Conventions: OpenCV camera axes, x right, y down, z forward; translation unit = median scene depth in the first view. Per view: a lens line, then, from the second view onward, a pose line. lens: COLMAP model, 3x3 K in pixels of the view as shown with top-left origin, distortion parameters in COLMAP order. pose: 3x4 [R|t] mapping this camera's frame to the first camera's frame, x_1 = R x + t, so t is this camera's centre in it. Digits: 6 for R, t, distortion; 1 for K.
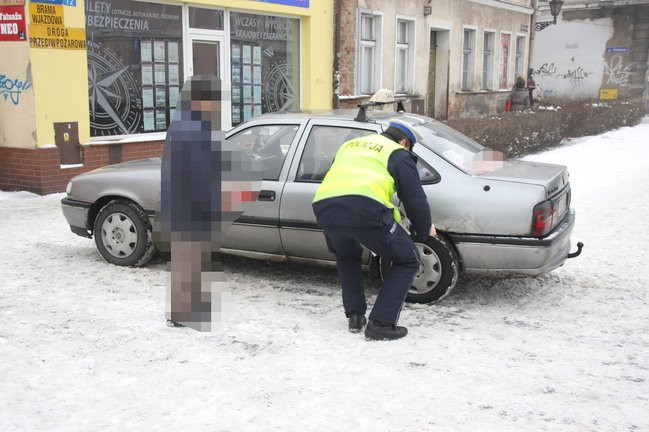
lens RADIAL K [[909.5, 0, 324.5], [0, 909.5, 216.0], [0, 0, 1]] dist [0.143700, 0.101367]
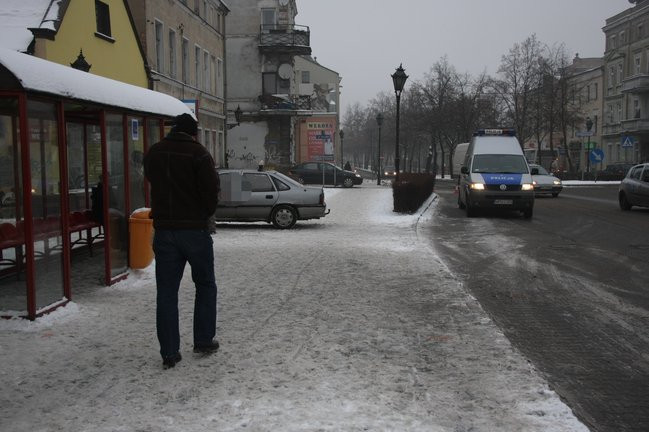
lens RADIAL K [[909.5, 0, 324.5], [0, 909.5, 216.0], [0, 0, 1]] dist [0.143700, 0.101367]
pose [[0.914866, -0.029821, 0.402654, -0.244890], [0.065544, 0.995010, -0.075230, 0.070569], [-0.398401, 0.095217, 0.912256, -0.453069]]
